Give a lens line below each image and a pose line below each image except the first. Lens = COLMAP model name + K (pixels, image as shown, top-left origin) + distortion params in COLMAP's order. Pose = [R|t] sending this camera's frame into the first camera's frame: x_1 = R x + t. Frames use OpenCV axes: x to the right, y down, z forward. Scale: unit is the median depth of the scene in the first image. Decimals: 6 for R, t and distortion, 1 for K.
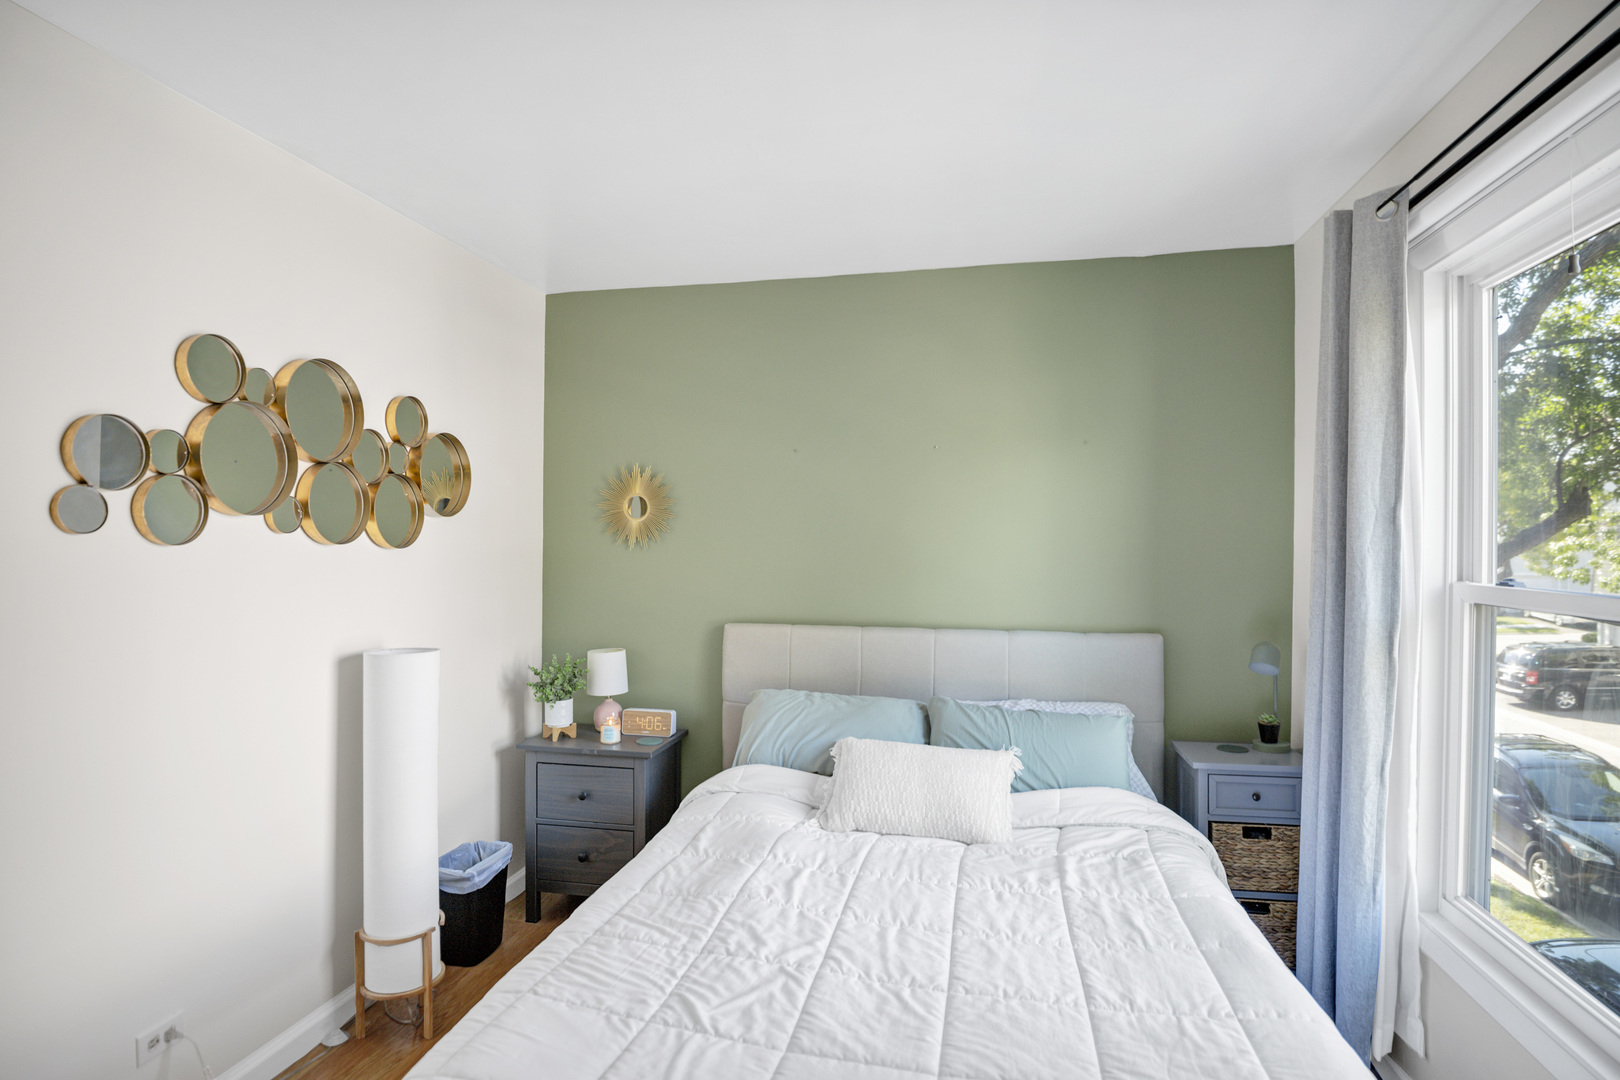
lens RADIAL K [[826.0, 0, 838.7], [0, 826.0, 545.0], [0, 0, 1]] dist [-0.036913, 0.000374]
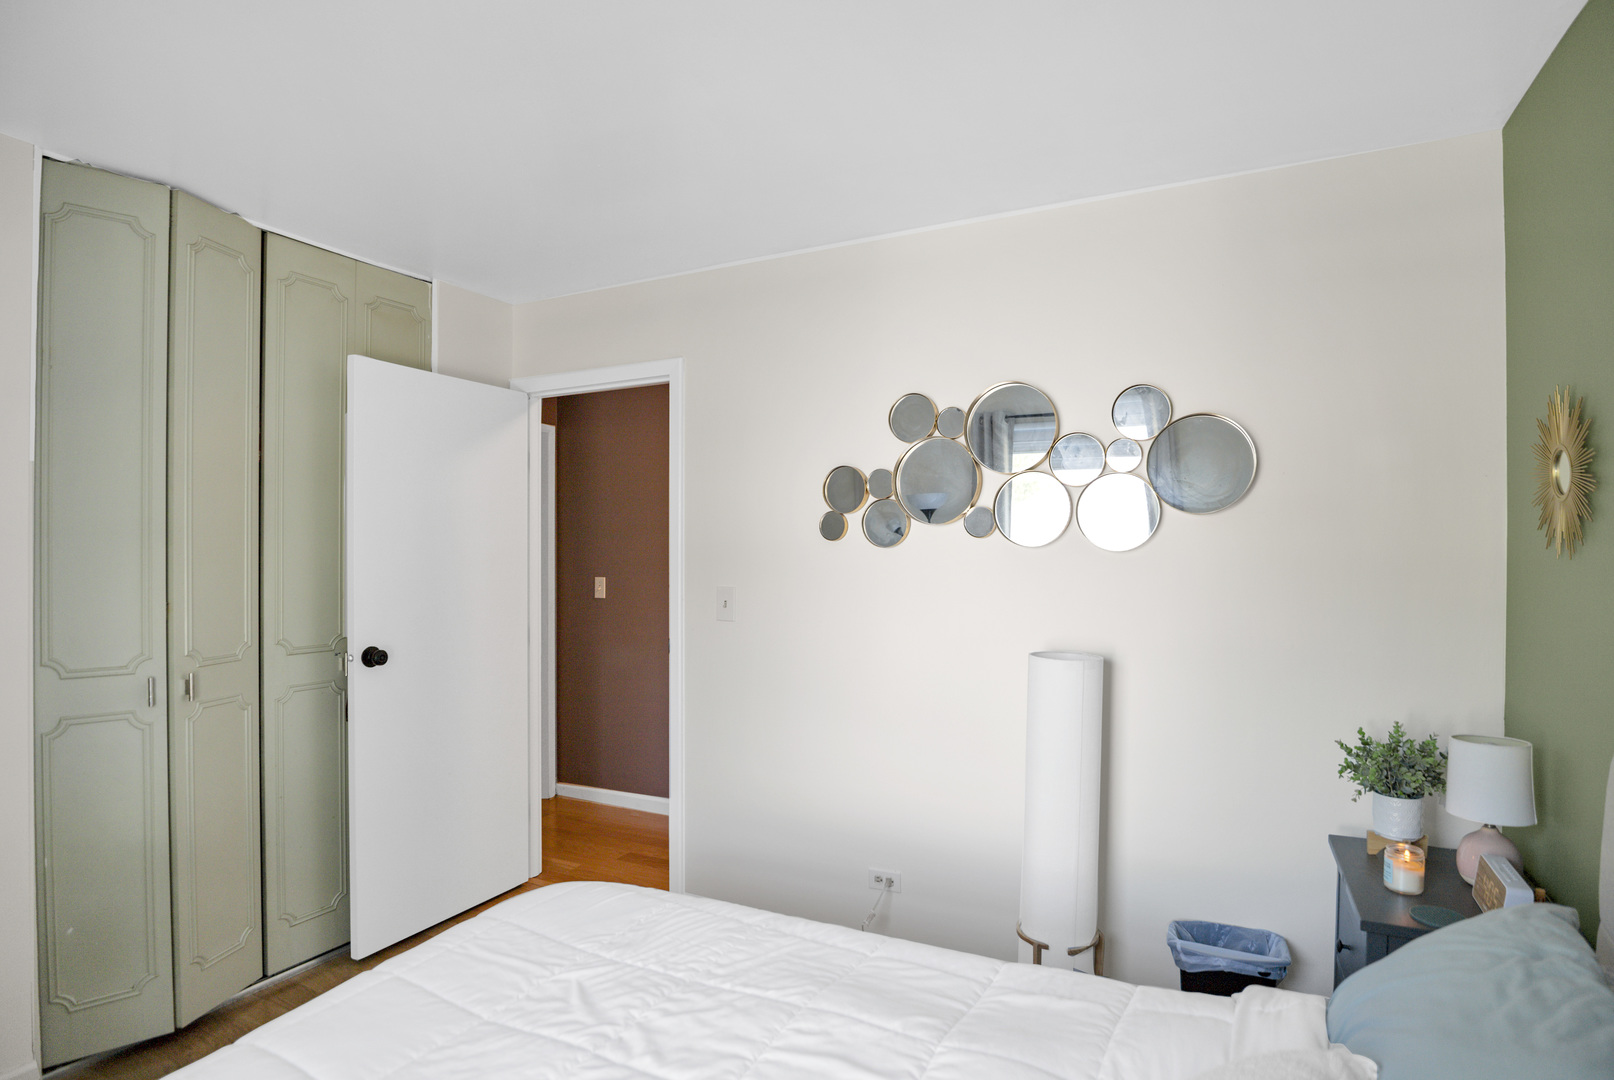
lens RADIAL K [[822.9, 0, 835.6], [0, 822.9, 545.0], [0, 0, 1]] dist [-0.036913, 0.000374]
pose [[-0.255904, 0.000569, -0.966702, 0.641904], [0.004113, 0.999991, -0.000500, -0.003193], [0.966693, -0.004104, -0.255905, 1.301758]]
